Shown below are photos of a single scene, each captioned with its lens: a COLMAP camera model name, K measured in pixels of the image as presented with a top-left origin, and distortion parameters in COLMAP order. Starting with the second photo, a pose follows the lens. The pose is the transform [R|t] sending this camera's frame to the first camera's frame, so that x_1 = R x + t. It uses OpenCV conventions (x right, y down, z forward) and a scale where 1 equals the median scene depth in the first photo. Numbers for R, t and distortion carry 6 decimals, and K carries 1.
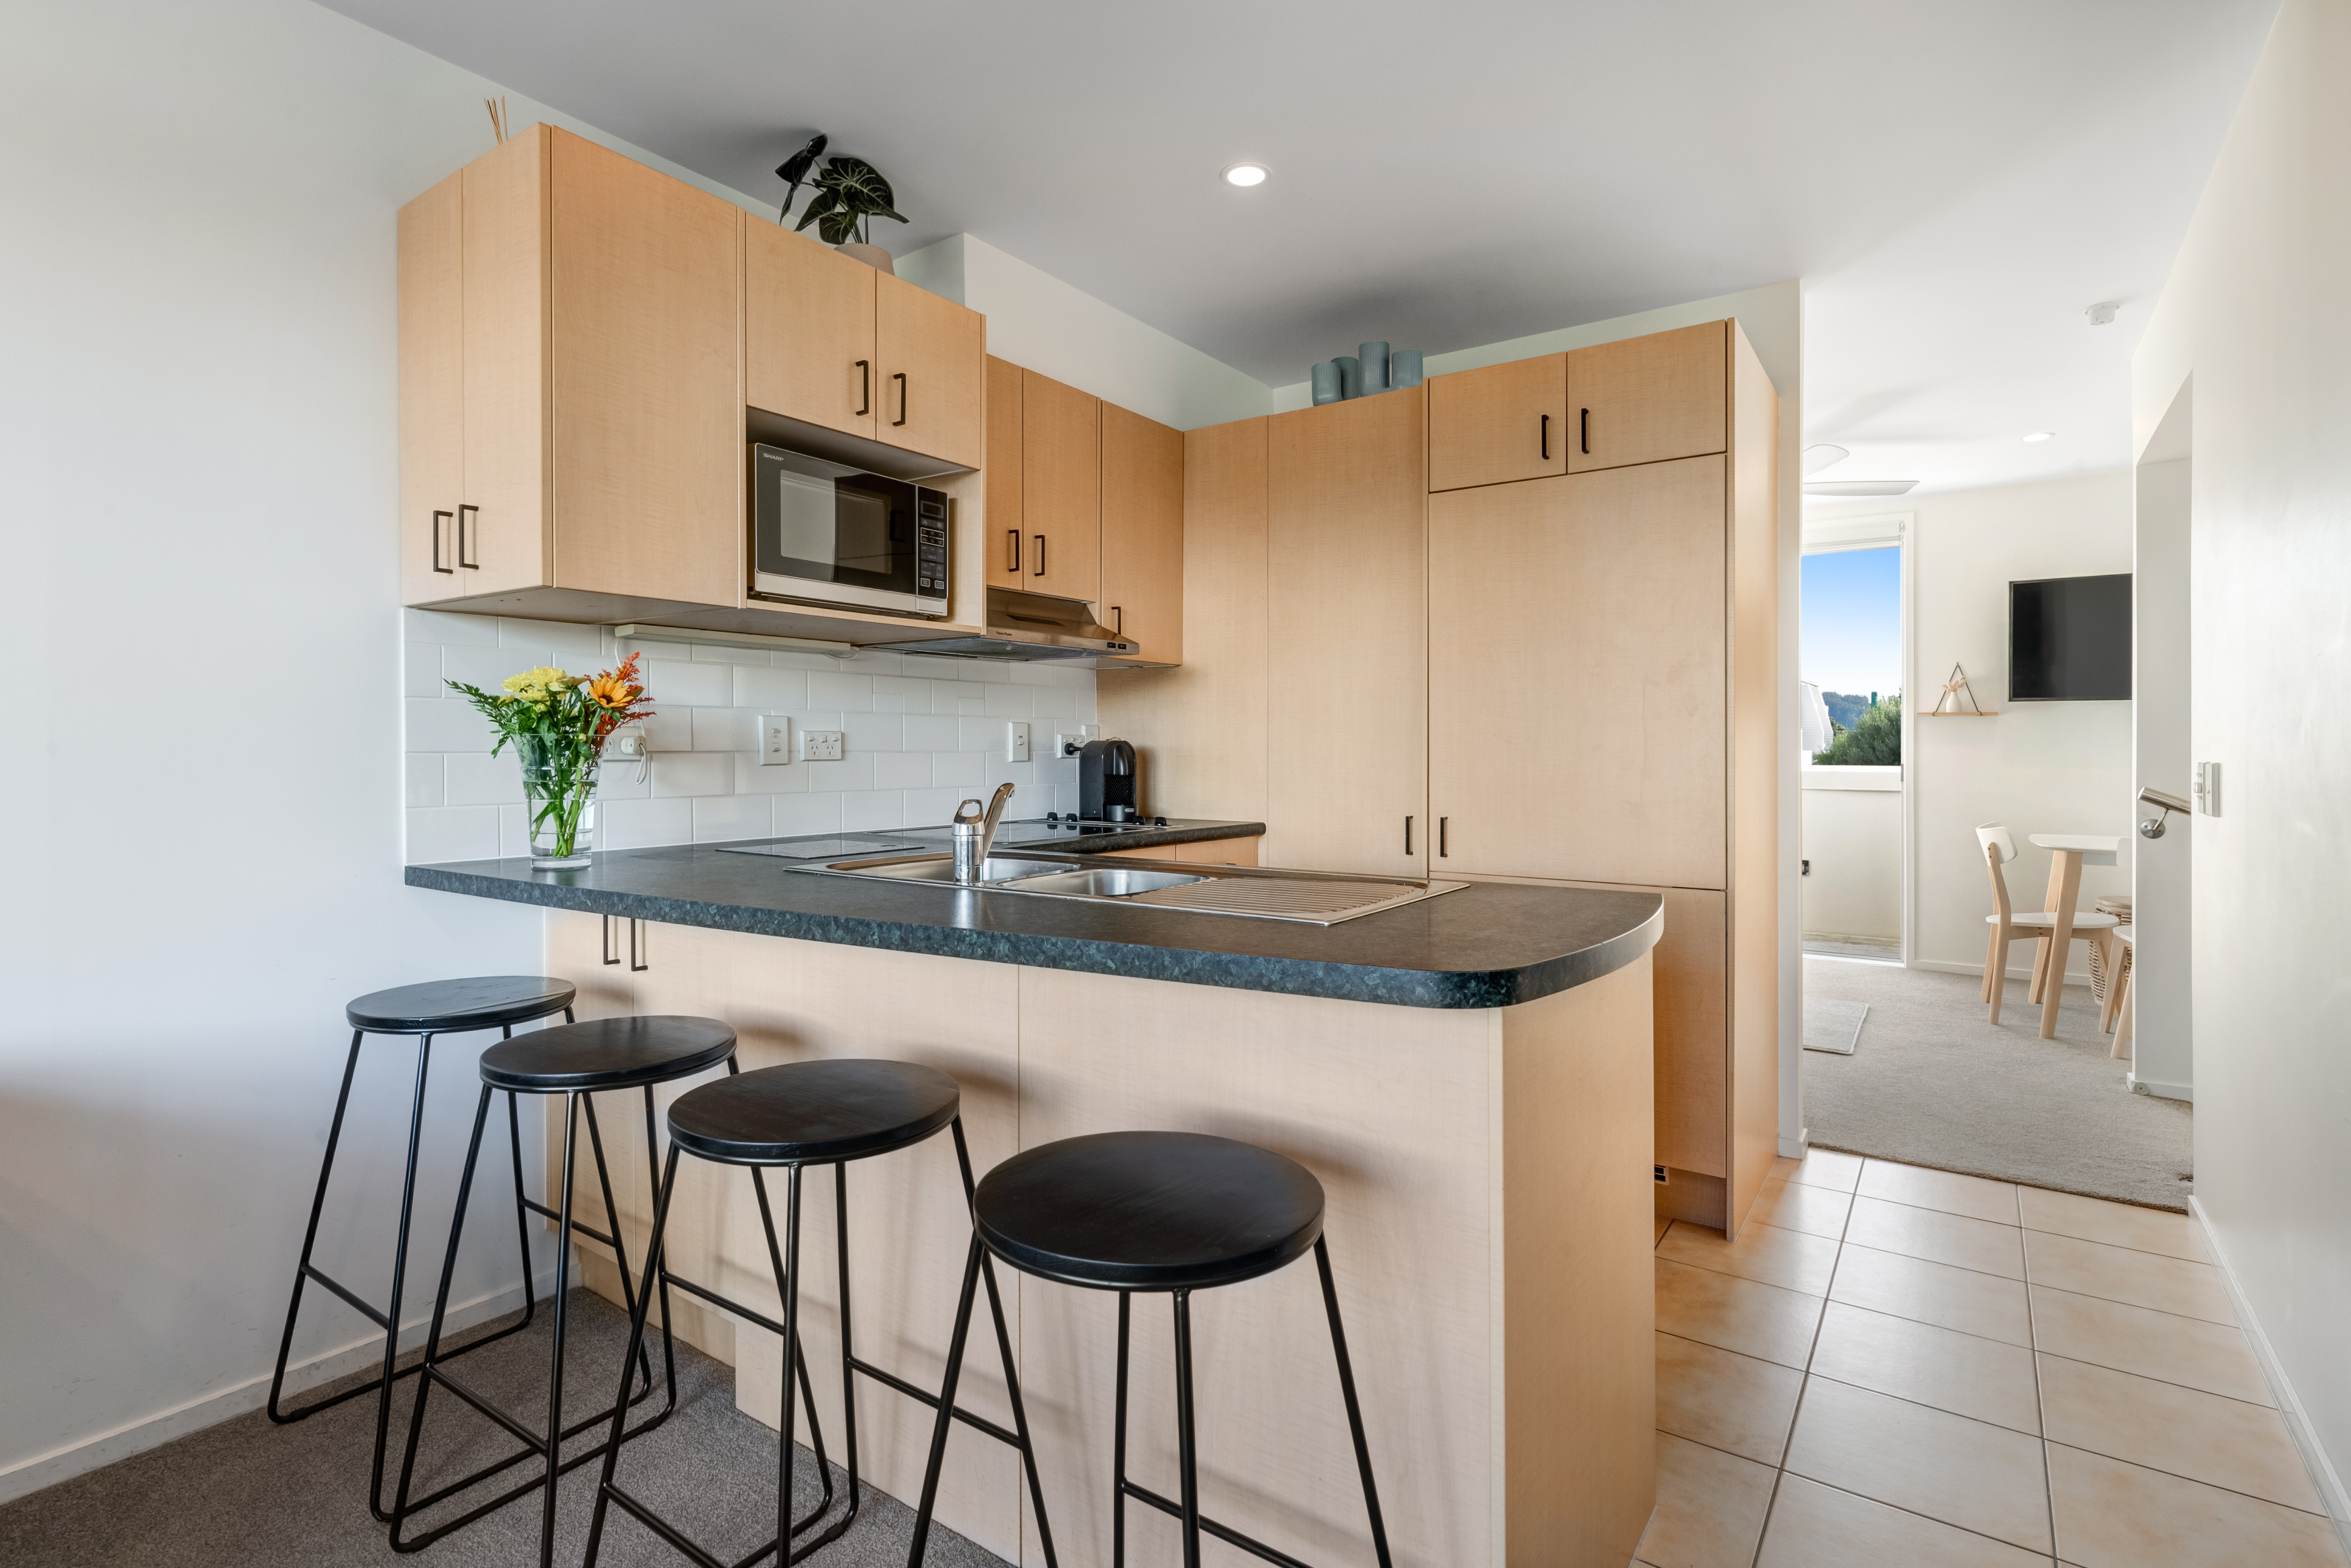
lens RADIAL K [[1148.2, 0, 1186.6], [0, 1148.2, 771.3], [0, 0, 1]] dist [-0.001184, -0.000122]
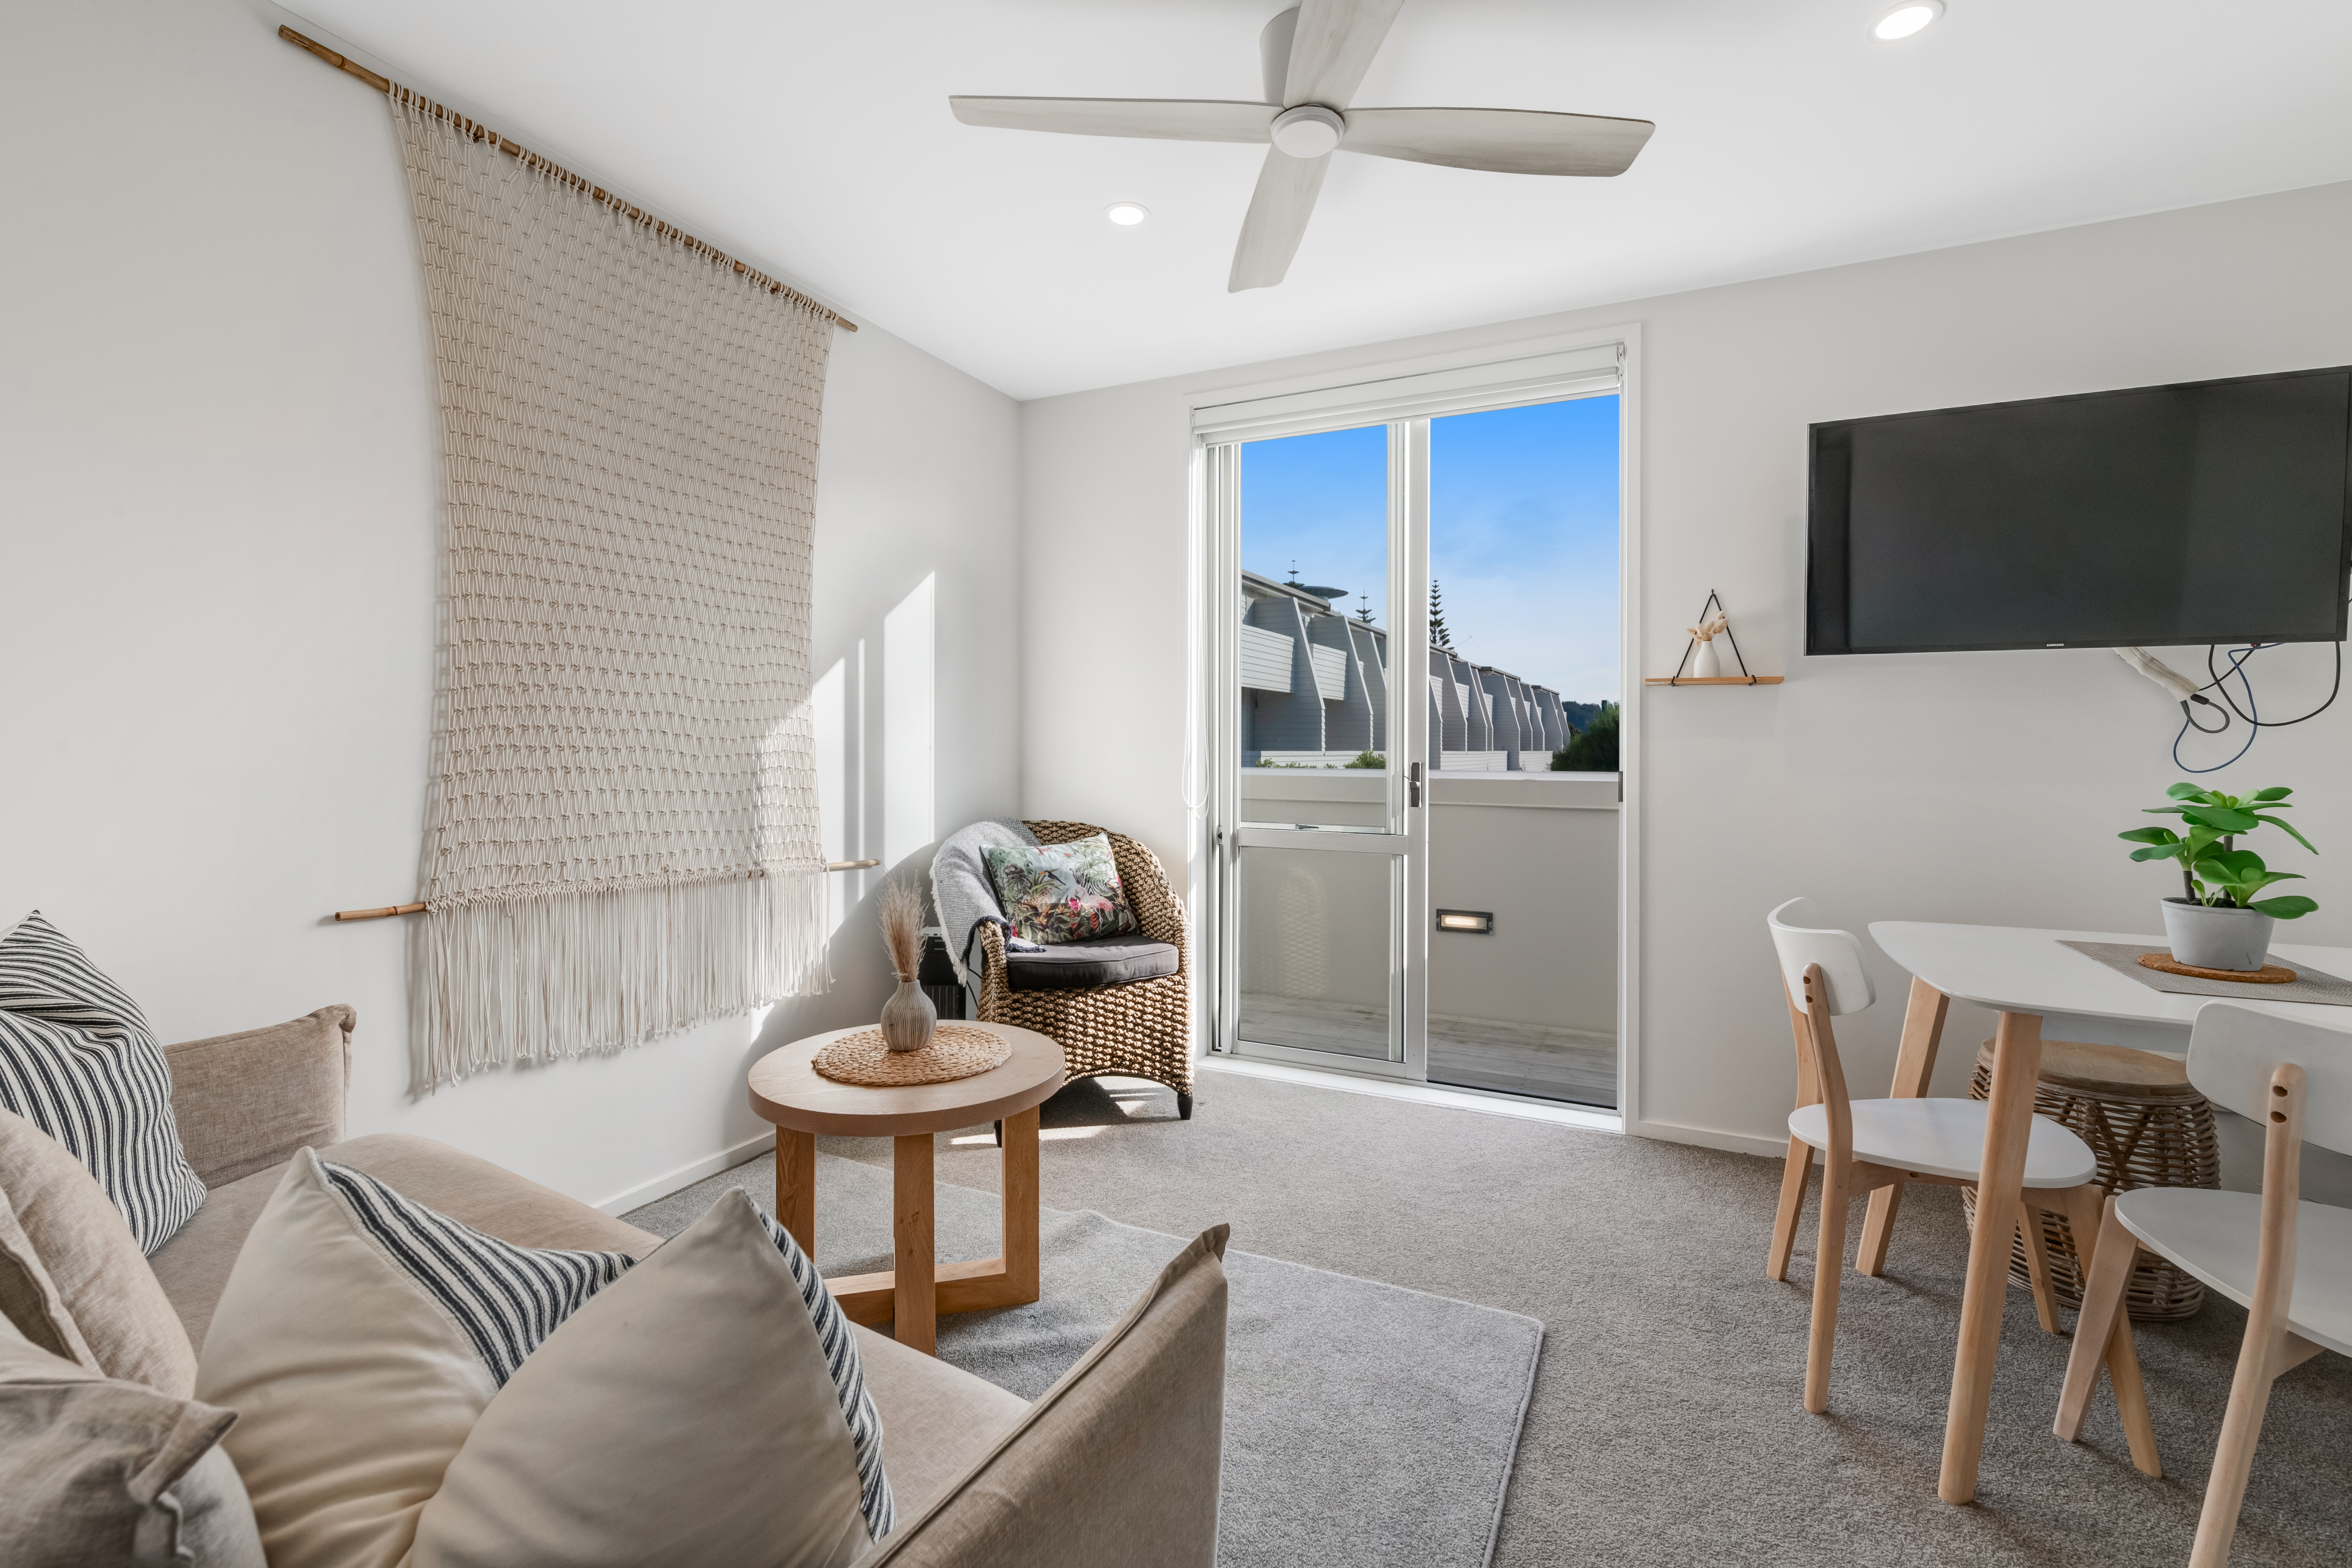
lens RADIAL K [[1032.4, 0, 1167.0], [0, 1032.4, 777.4], [0, 0, 1]] dist [0.003338, 0.000163]
pose [[0.990526, -0.001663, 0.137314, 0.361597], [0.000551, 0.999967, 0.008136, -0.008809], [-0.137323, -0.007984, 0.990494, 0.572705]]
